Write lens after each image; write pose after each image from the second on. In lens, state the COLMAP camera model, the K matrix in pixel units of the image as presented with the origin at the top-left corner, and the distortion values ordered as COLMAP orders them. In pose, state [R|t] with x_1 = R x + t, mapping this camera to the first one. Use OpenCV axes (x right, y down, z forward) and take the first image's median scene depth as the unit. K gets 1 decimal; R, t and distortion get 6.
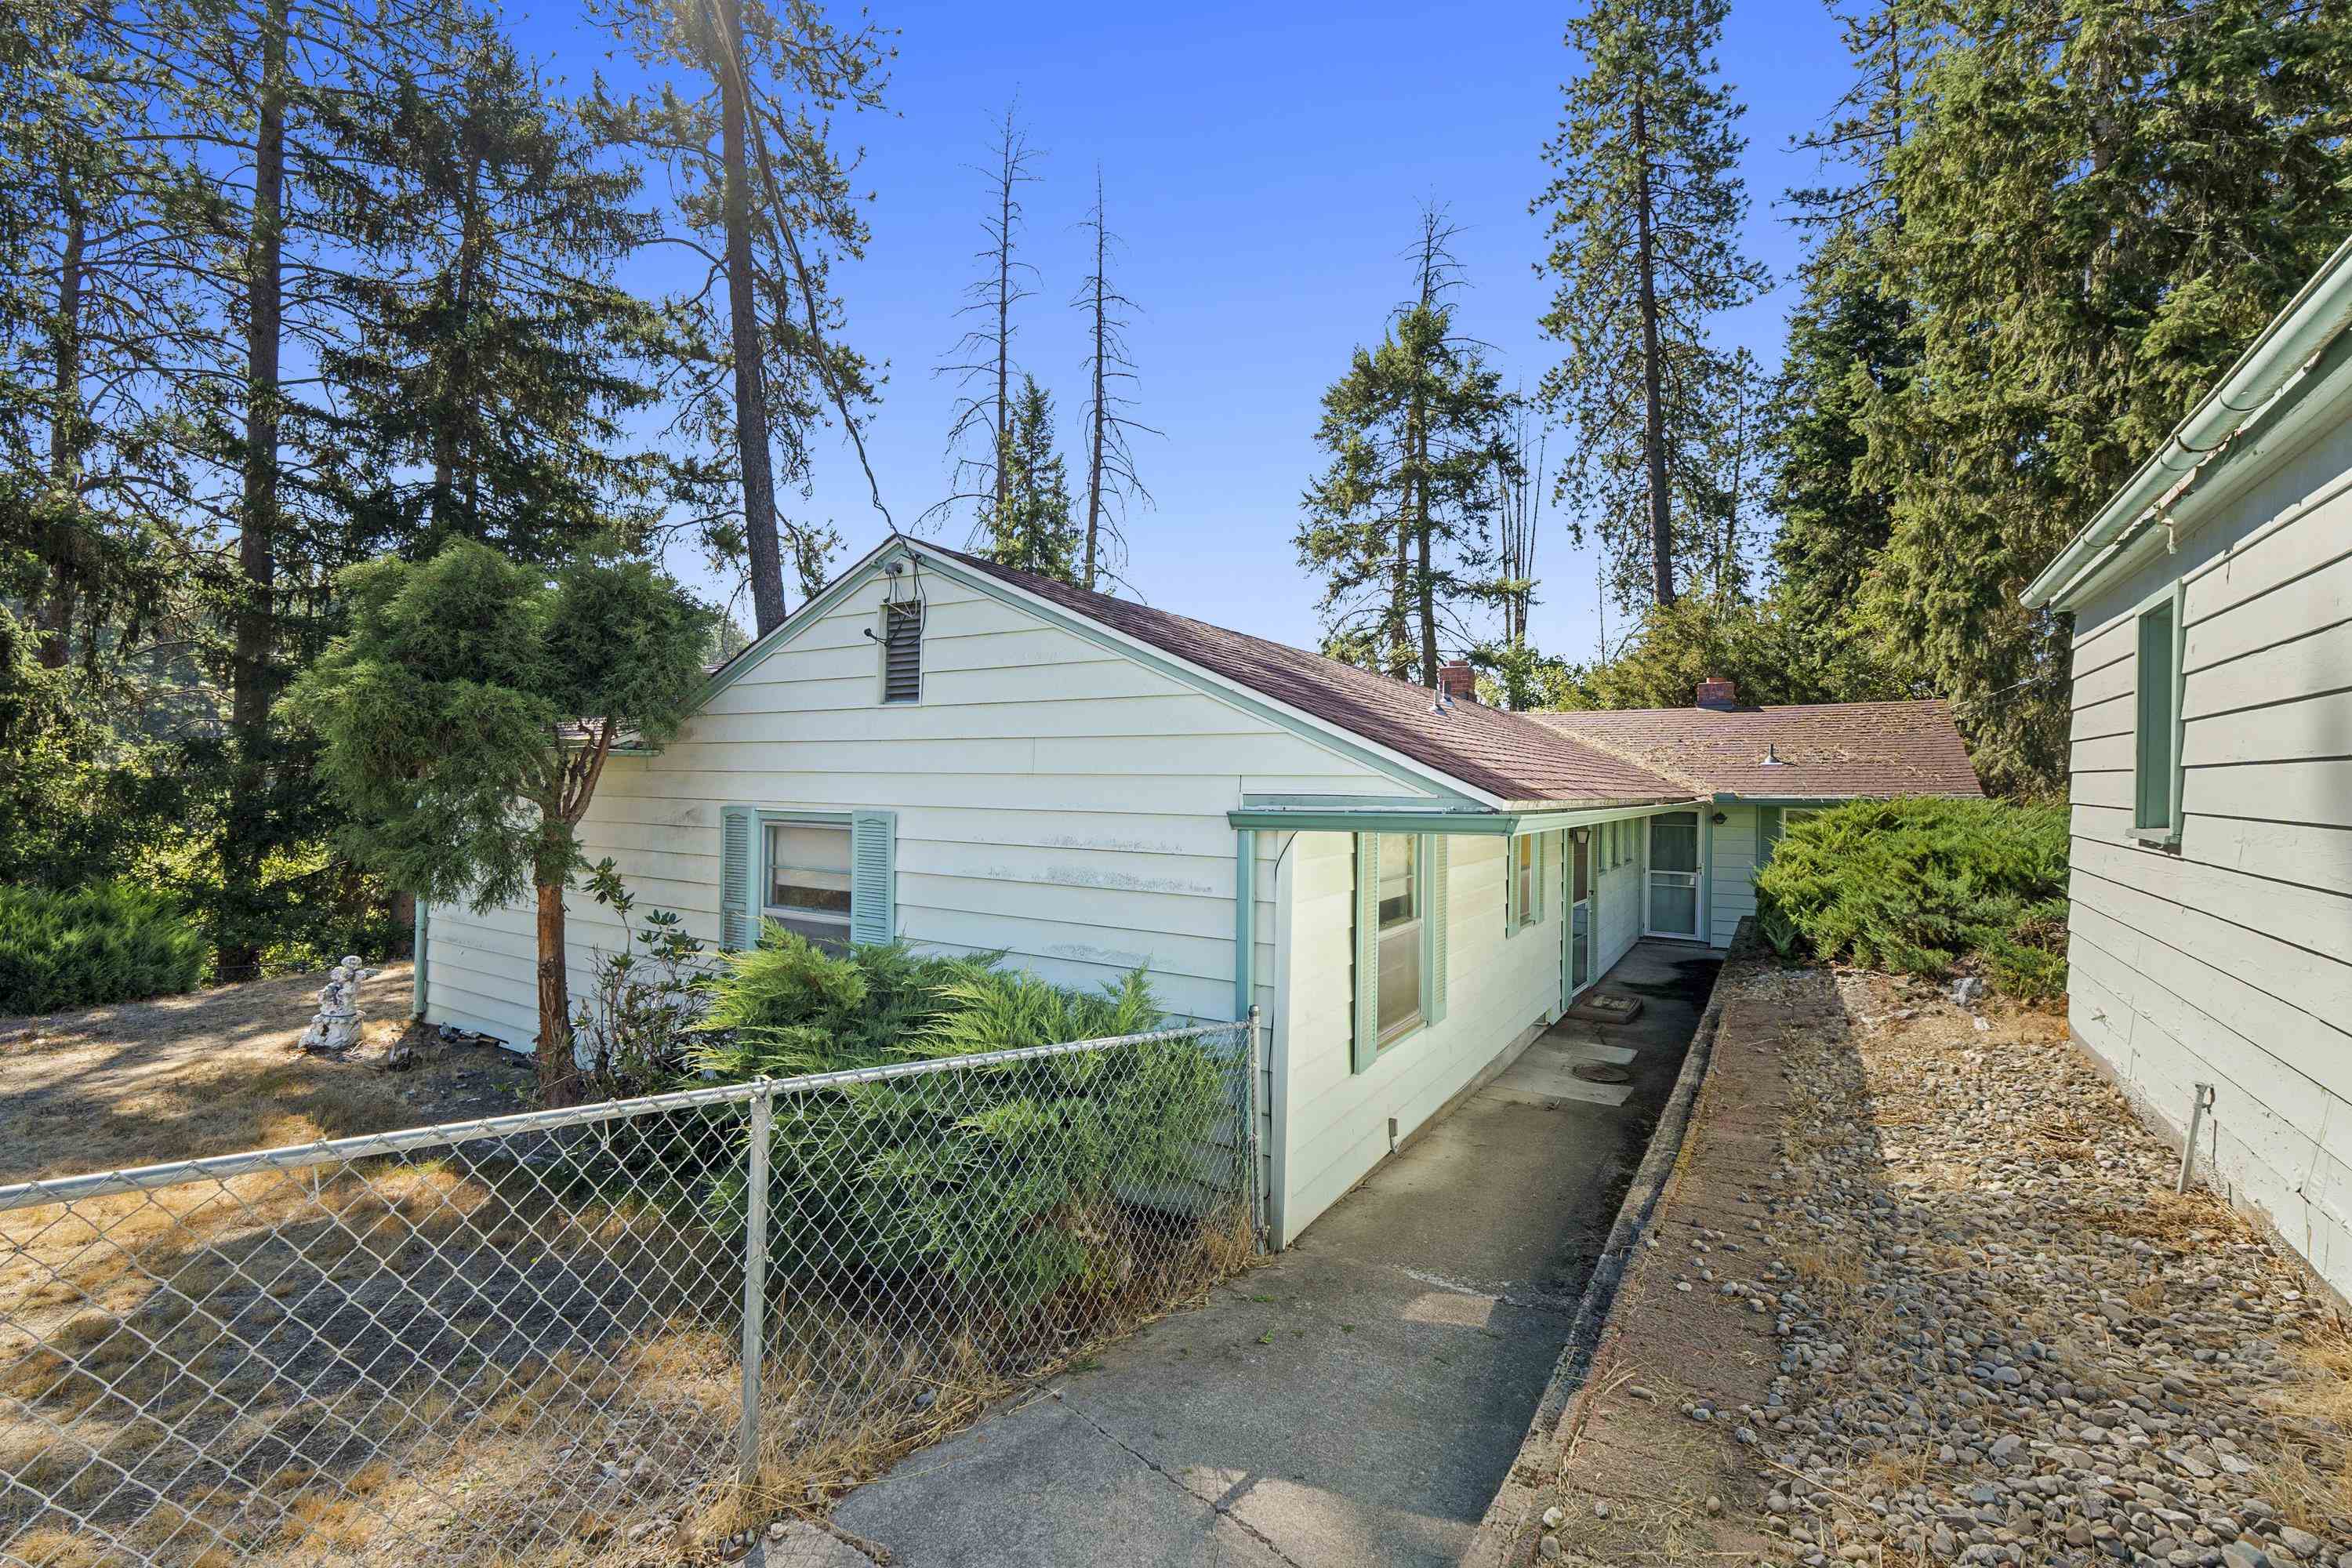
lens RADIAL K [[997.3, 0, 1168.7], [0, 997.3, 783.9], [0, 0, 1]] dist [-0.000922, -0.000358]
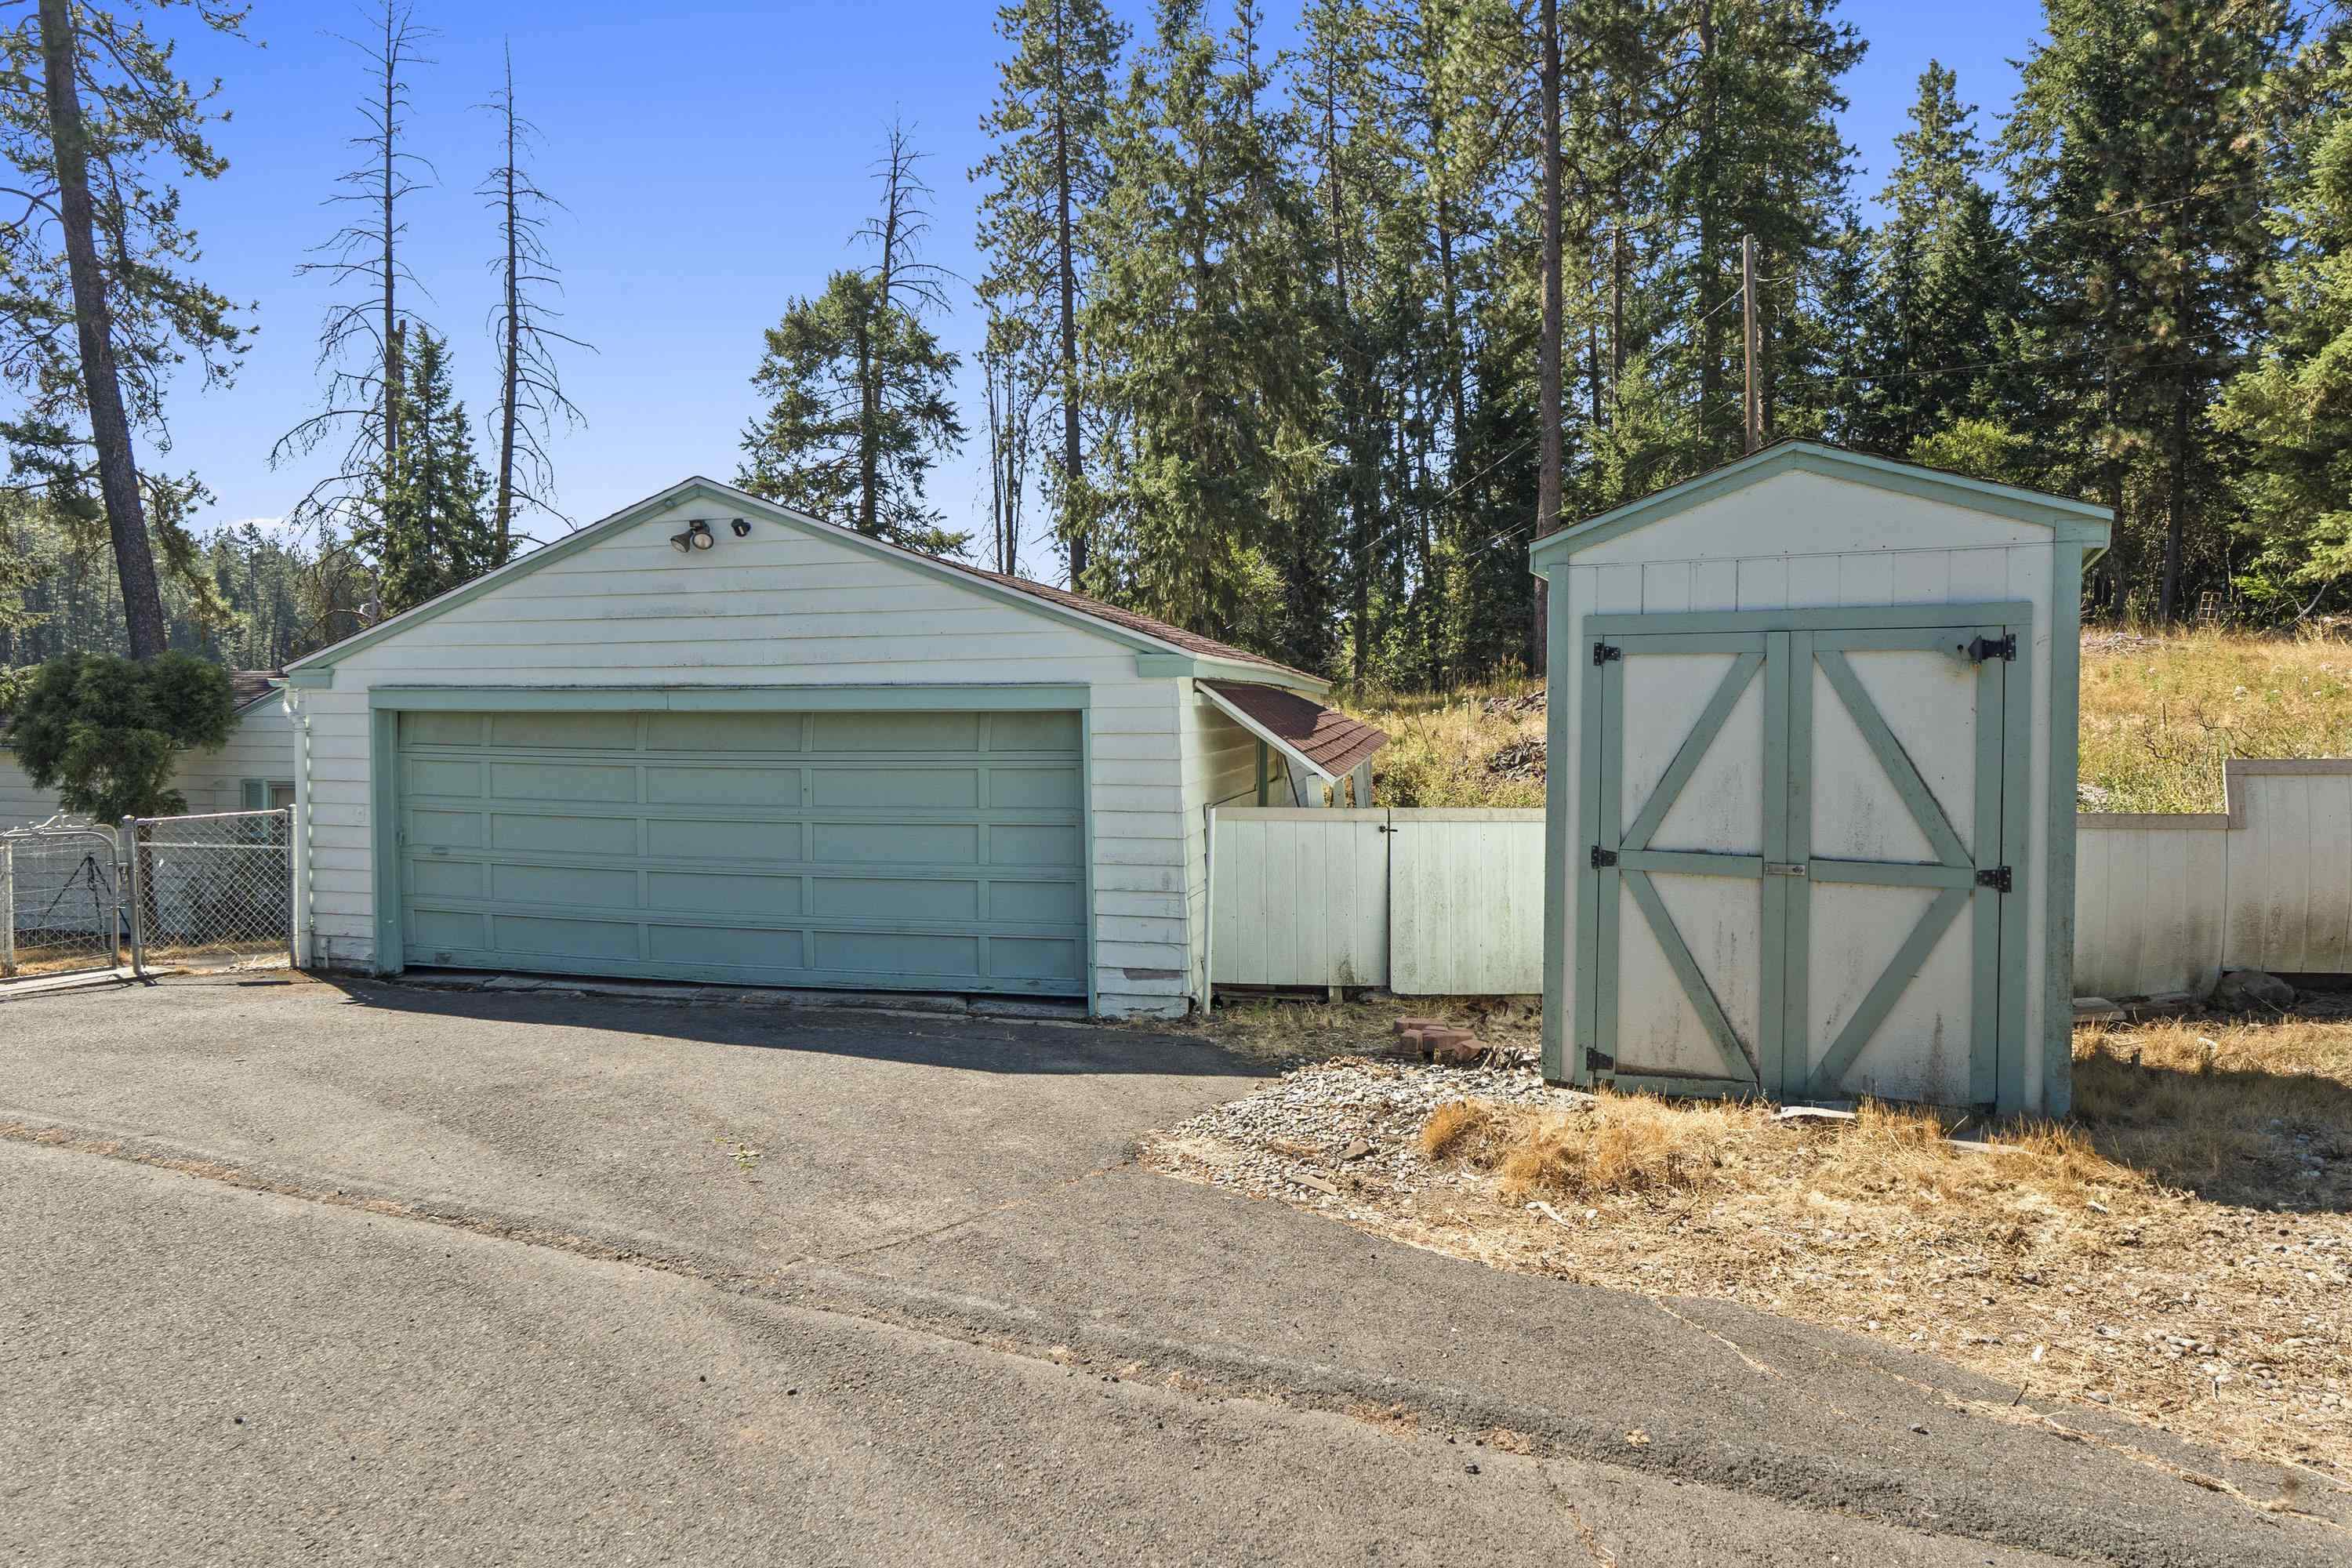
lens RADIAL K [[1300.7, 0, 1191.4], [0, 1300.7, 741.4], [0, 0, 1]] dist [-0.000002, -0.001856]
pose [[0.926940, -0.016570, 0.374844, 0.060053], [0.006468, 0.999582, 0.028193, -0.020572], [-0.375154, -0.023709, 0.926659, -0.383433]]
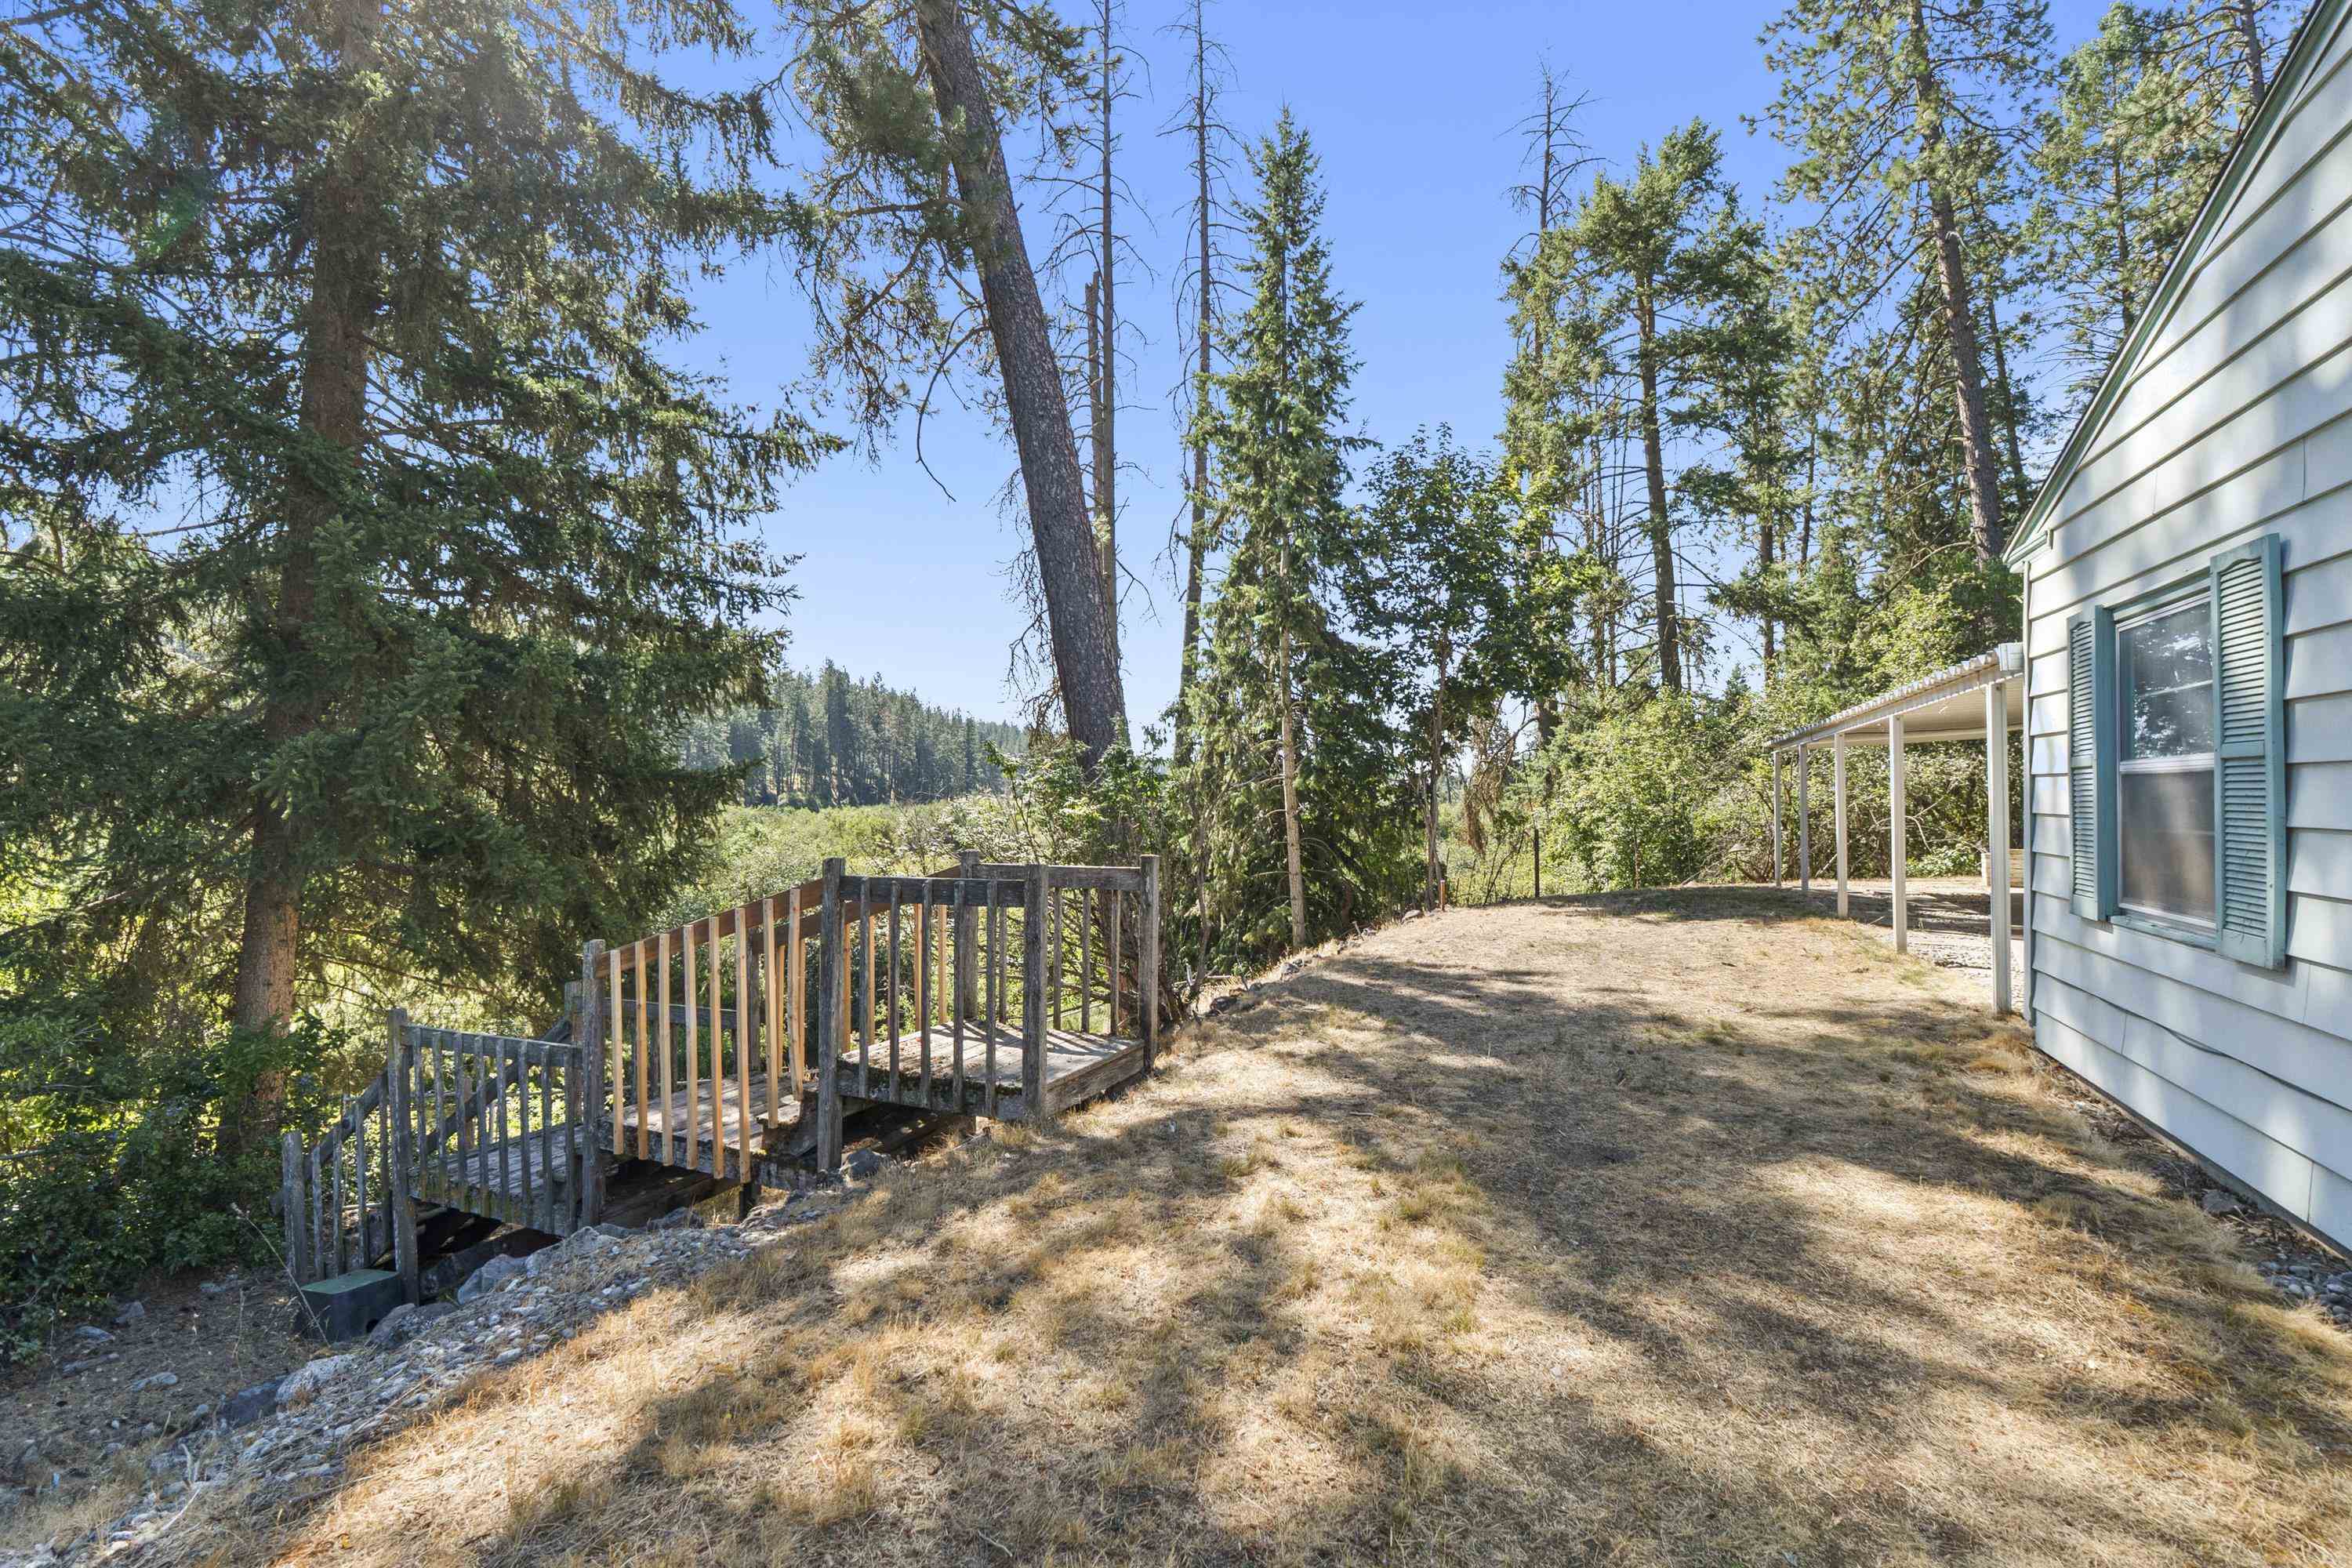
lens RADIAL K [[1030.5, 0, 1176.0], [0, 1030.5, 784.0], [0, 0, 1]] dist [-0.013292, -0.000265]
pose [[0.988892, -0.015266, 0.147853, -0.241136], [0.016528, 0.999837, -0.007307, 0.019472], [-0.147717, 0.009670, 0.988982, 0.276104]]
